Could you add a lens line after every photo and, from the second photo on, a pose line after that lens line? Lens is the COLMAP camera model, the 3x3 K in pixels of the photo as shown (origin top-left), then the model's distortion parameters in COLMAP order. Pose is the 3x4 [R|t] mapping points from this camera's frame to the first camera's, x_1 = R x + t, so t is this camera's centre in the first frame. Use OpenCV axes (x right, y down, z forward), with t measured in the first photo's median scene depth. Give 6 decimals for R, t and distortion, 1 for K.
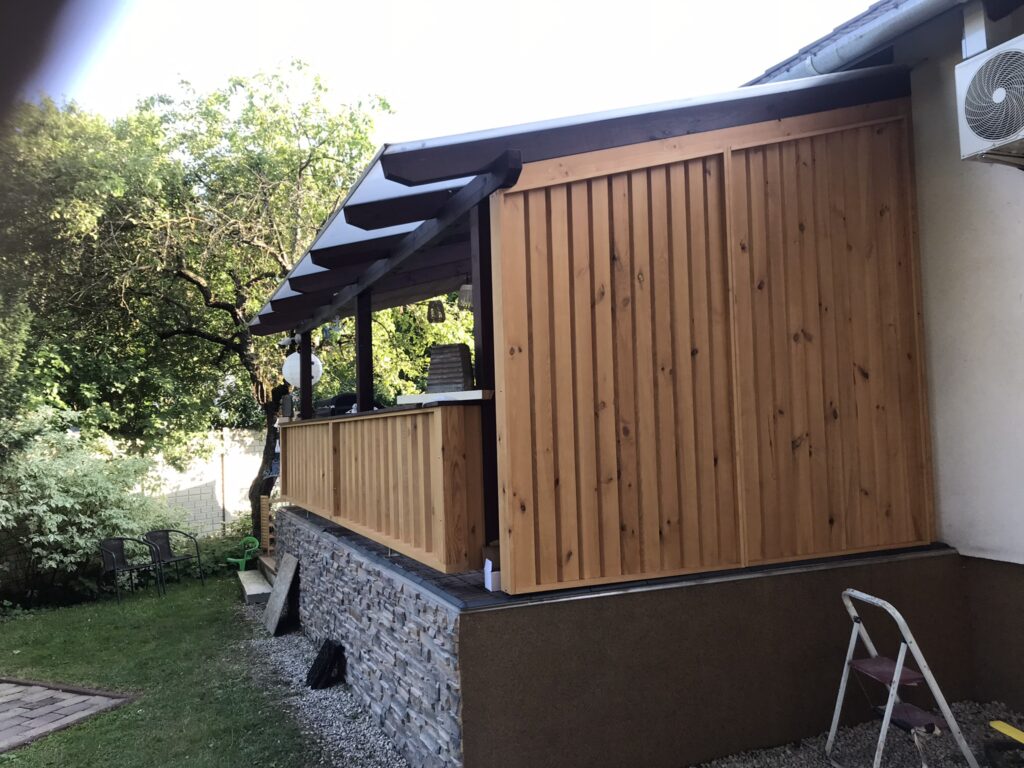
lens RADIAL K [[852.7, 0, 508.9], [0, 852.7, 384.1], [0, 0, 1]] dist [0.011889, 0.027205]
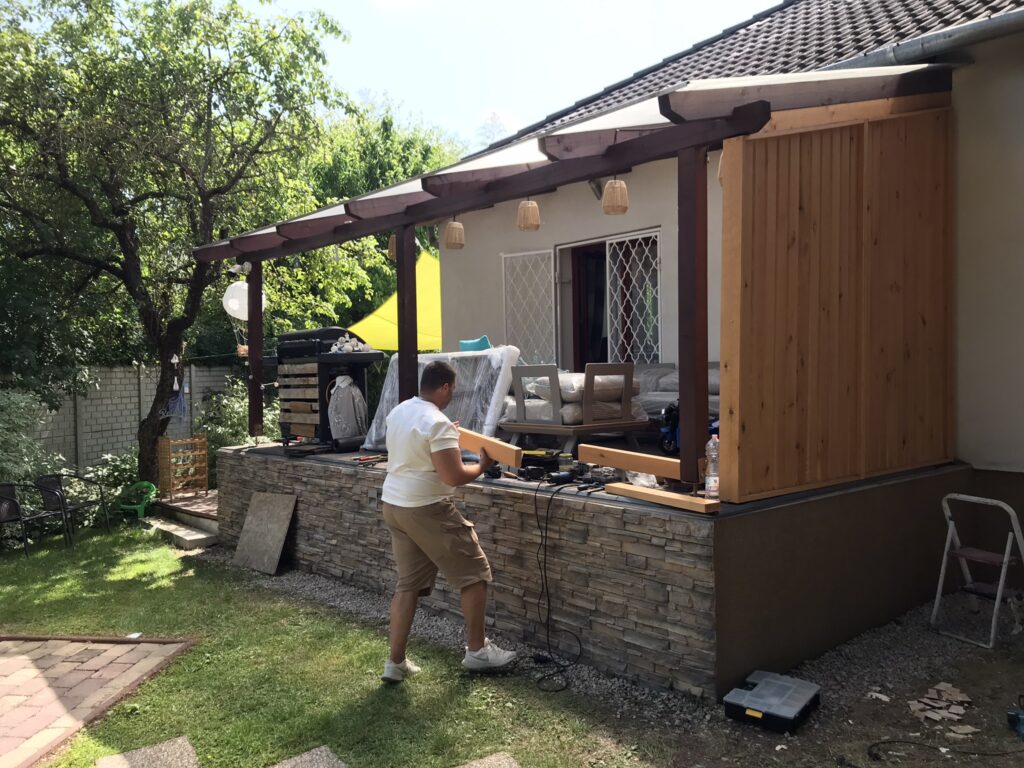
lens RADIAL K [[852.7, 0, 503.3], [0, 852.7, 382.0], [0, 0, 1]] dist [0.011889, 0.027205]
pose [[0.946918, 0.017386, 0.321005, -0.528533], [-0.034036, 0.998346, 0.046330, 0.037017], [-0.319668, -0.054797, 0.945944, 0.037681]]
